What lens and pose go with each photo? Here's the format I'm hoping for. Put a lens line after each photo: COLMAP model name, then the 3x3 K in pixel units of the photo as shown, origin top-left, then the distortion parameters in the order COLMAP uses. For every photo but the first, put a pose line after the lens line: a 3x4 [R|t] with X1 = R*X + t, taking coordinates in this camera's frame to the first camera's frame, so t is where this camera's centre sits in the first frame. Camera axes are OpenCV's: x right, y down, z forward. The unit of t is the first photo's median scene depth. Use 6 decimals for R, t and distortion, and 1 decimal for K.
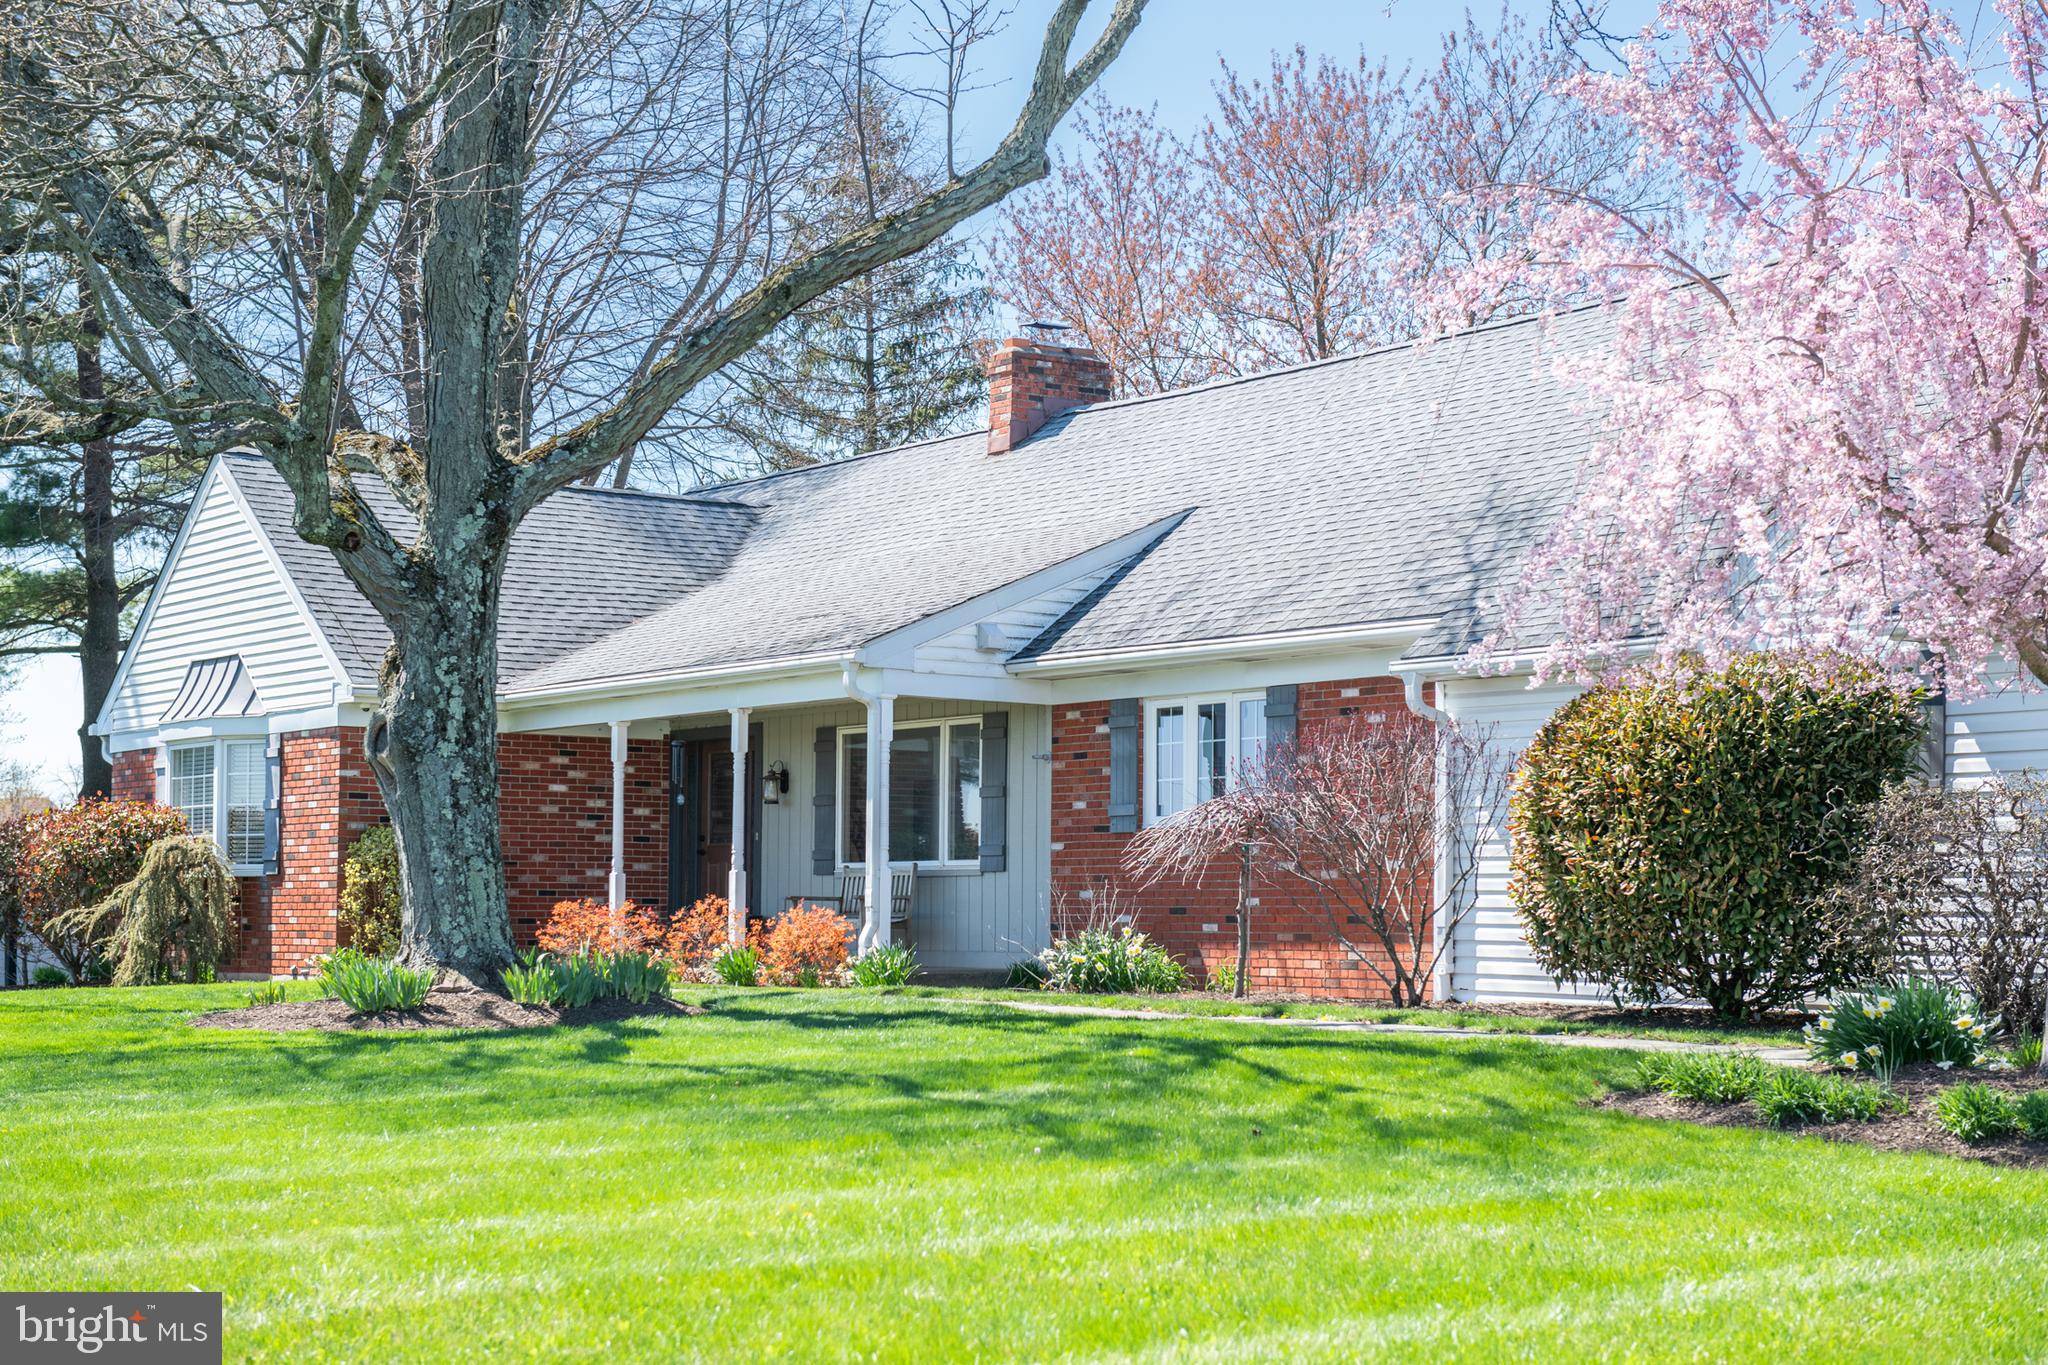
lens RADIAL K [[3316.4, 0, 1019.5], [0, 3316.4, 762.2], [0, 0, 1]] dist [0.178071, -0.004722]
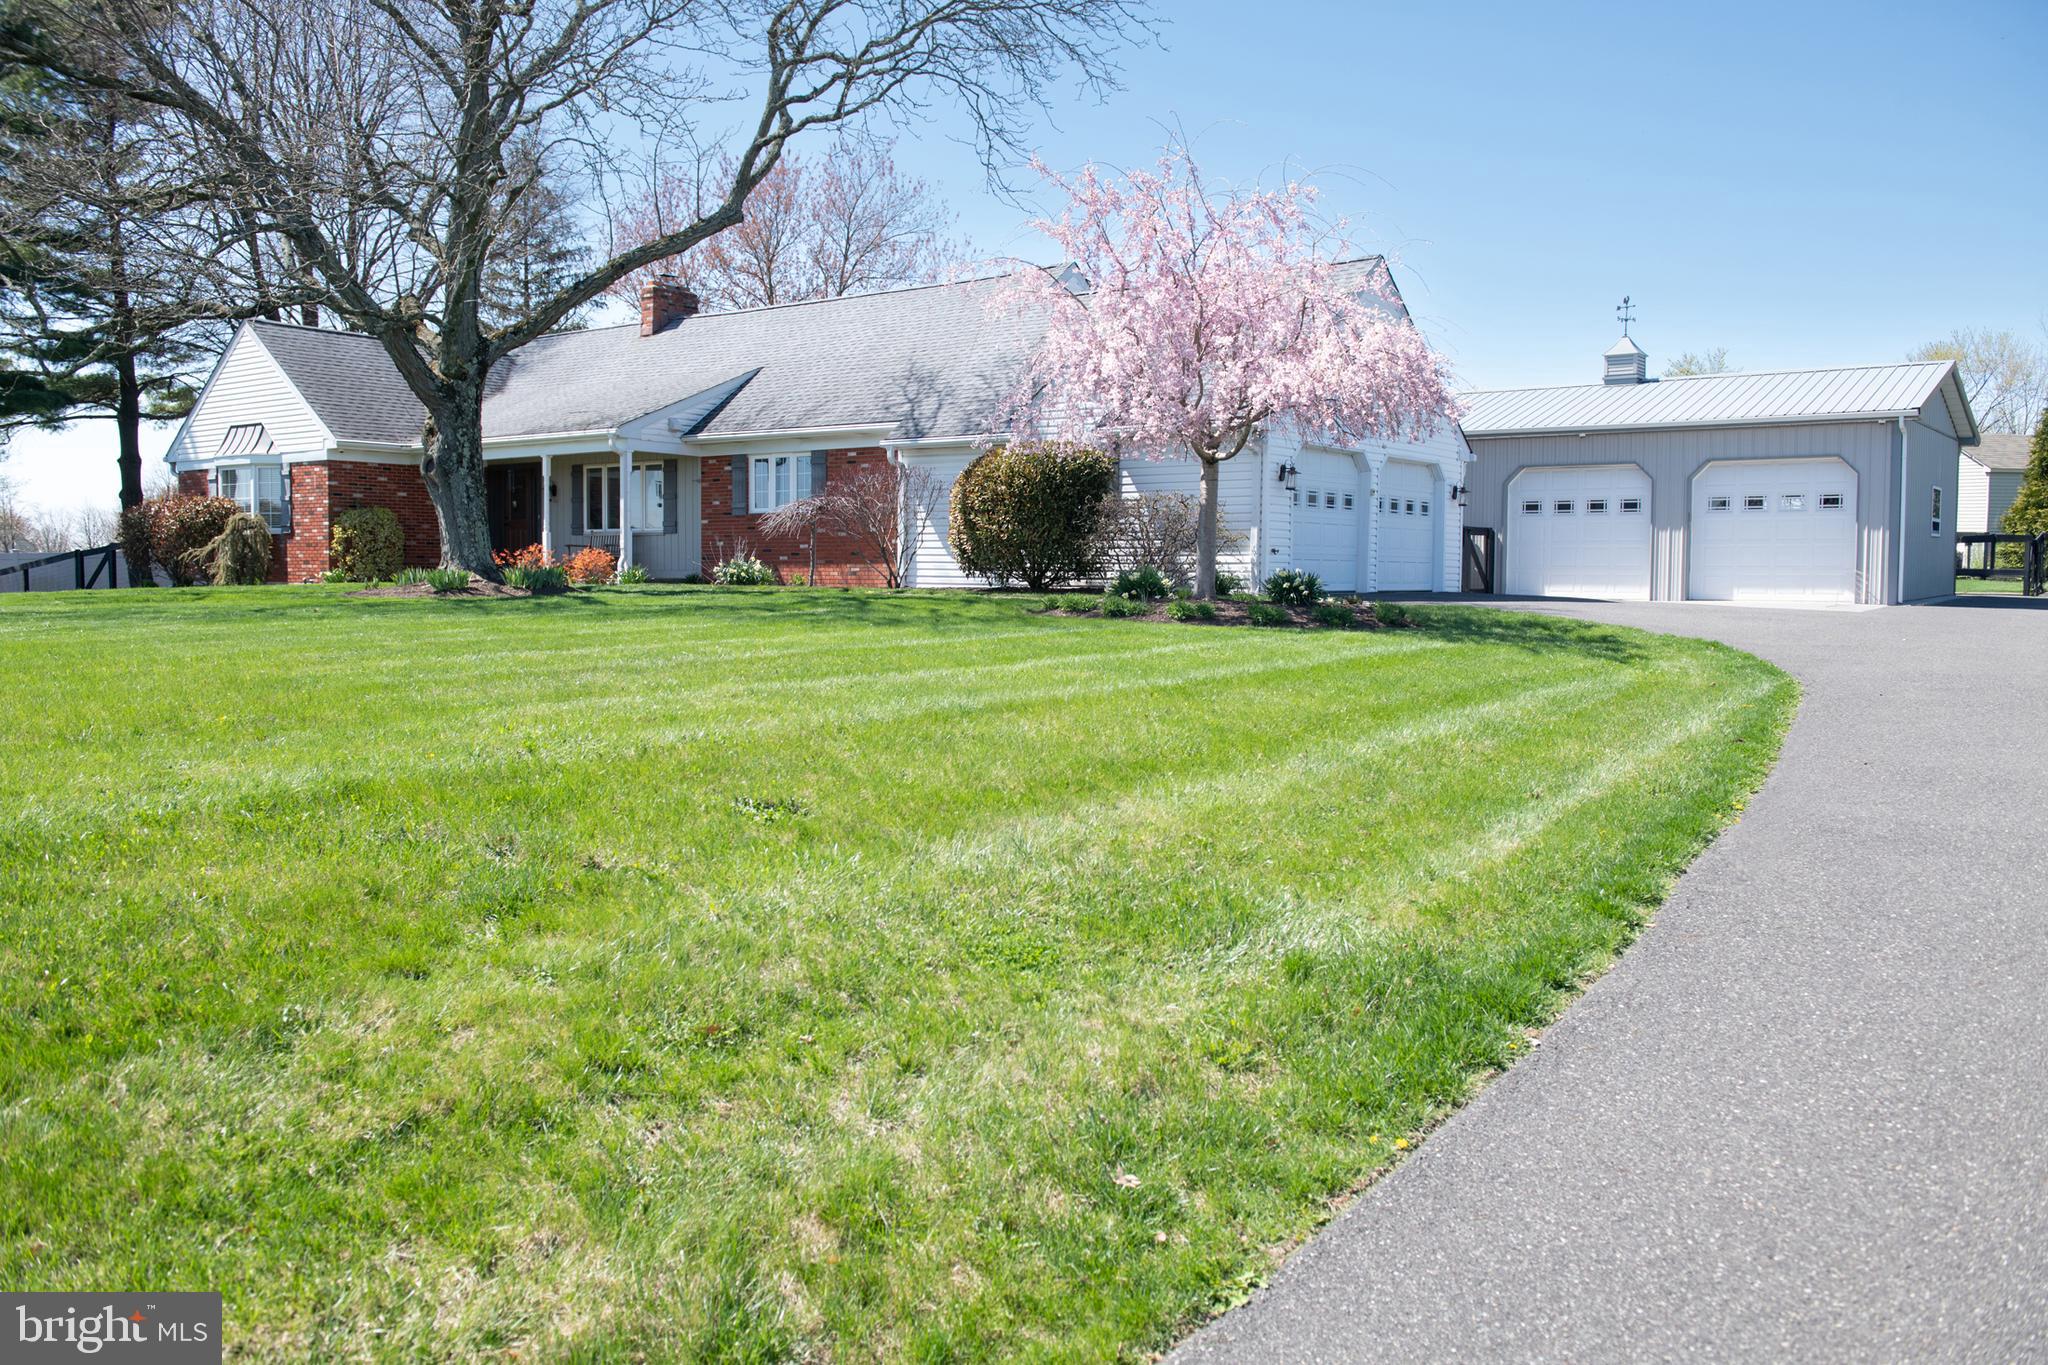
lens RADIAL K [[1689.5, 0, 1055.0], [0, 1689.5, 642.6], [0, 0, 1]] dist [-0.000561, 0.000516]
pose [[0.951718, -0.012667, 0.306714, -0.120203], [-0.014724, 0.996115, 0.086827, 0.005106], [-0.306622, -0.087151, 0.947833, -0.145708]]
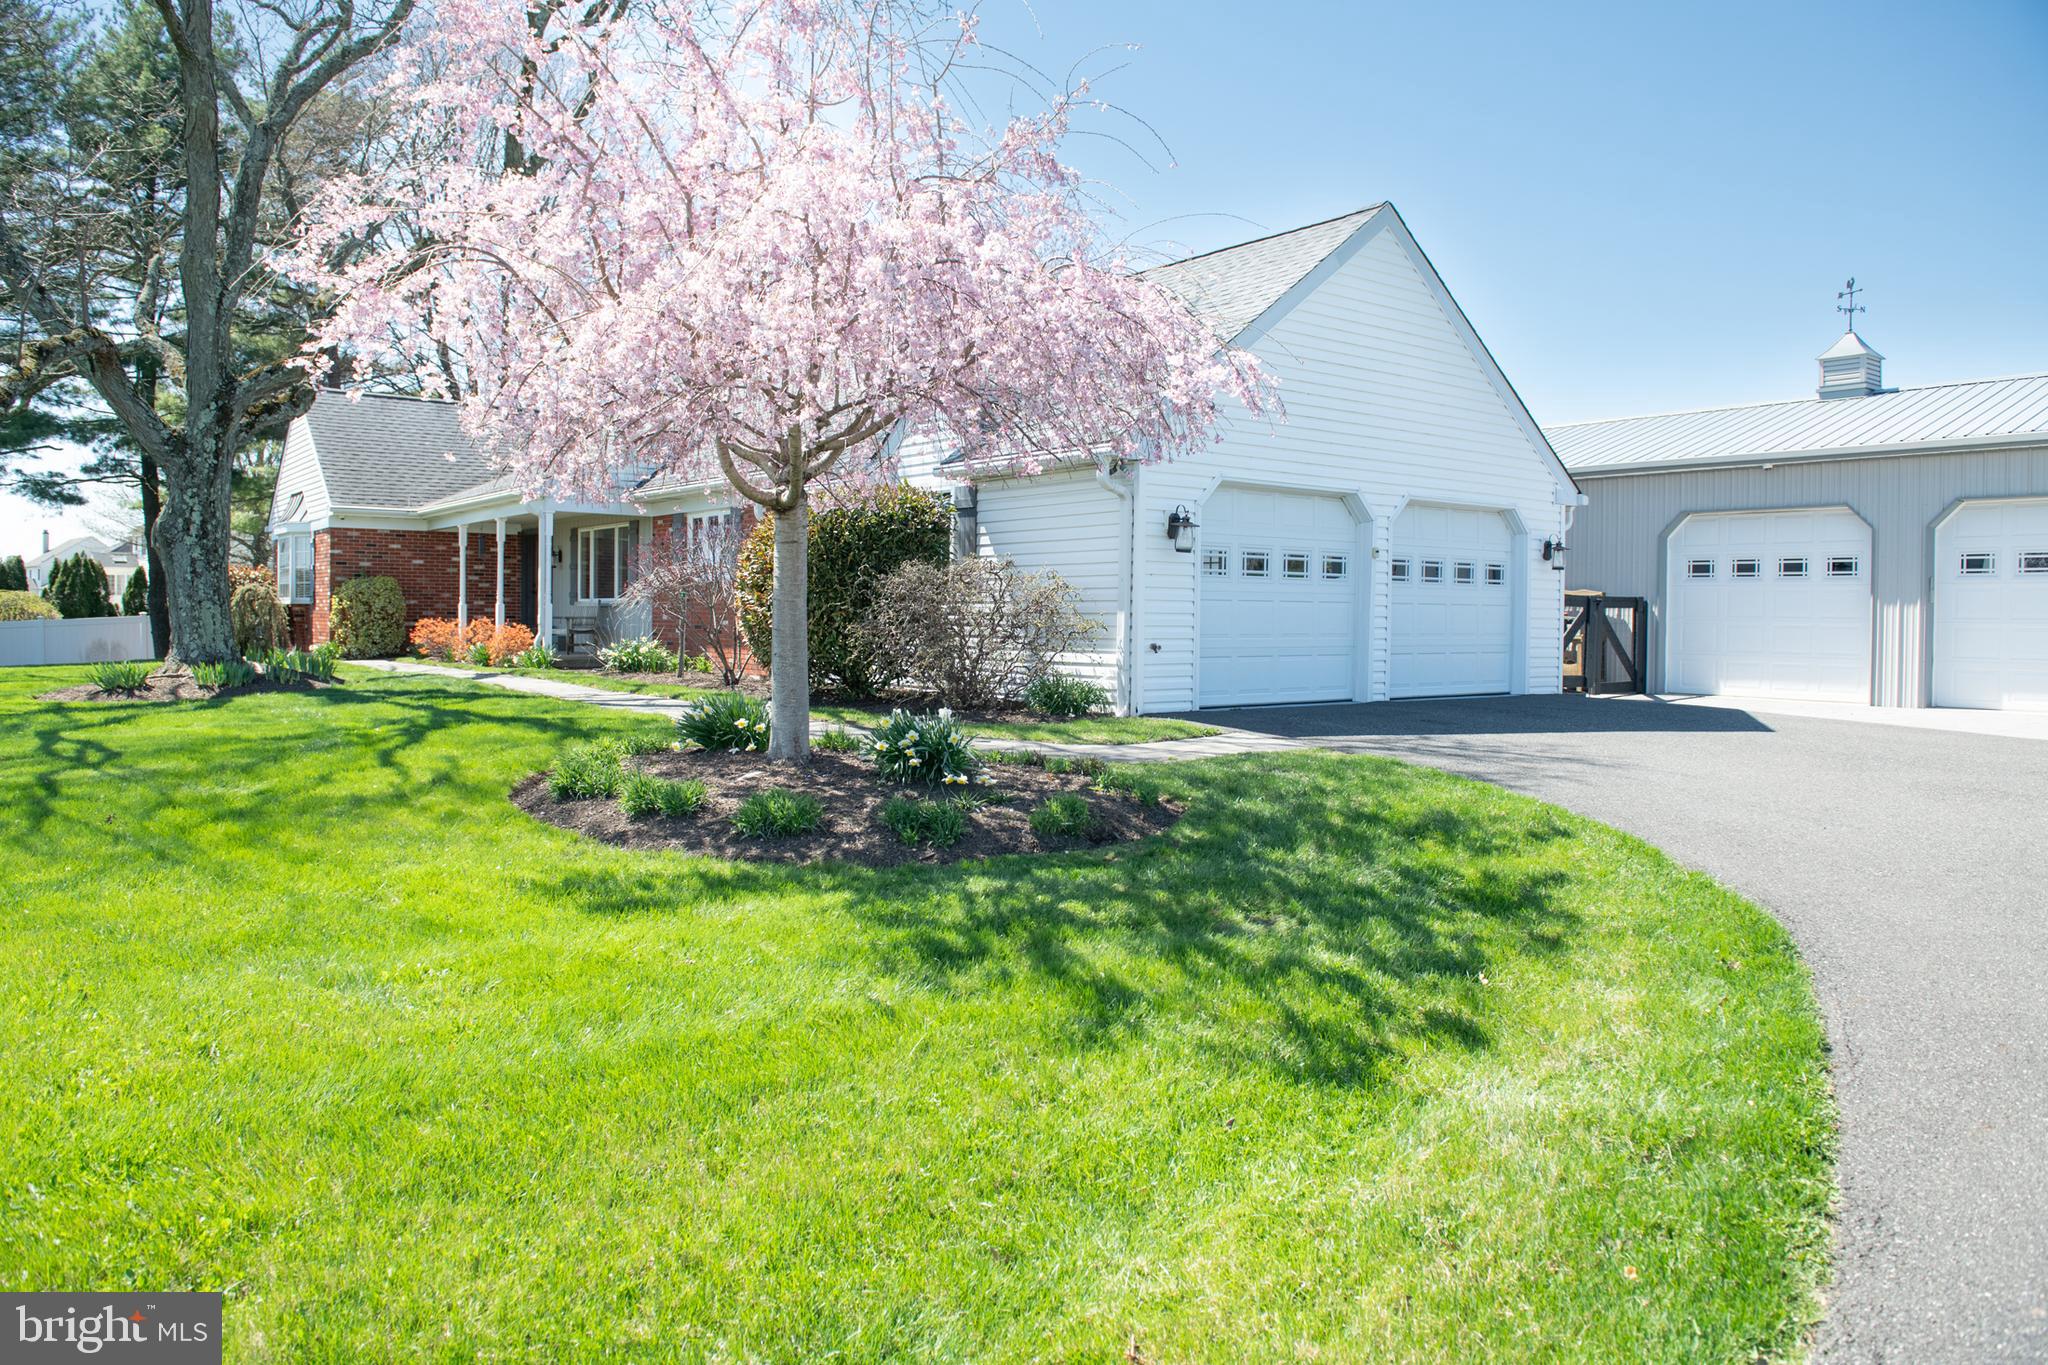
lens RADIAL K [[1441.6, 0, 1021.9], [0, 1441.6, 630.9], [0, 0, 1]] dist [-0.051492, -0.003221]
pose [[0.999378, 0.001544, 0.035236, 0.206730], [-0.003652, 0.998201, 0.059838, -0.002085], [-0.035081, -0.059929, 0.997586, 0.188539]]
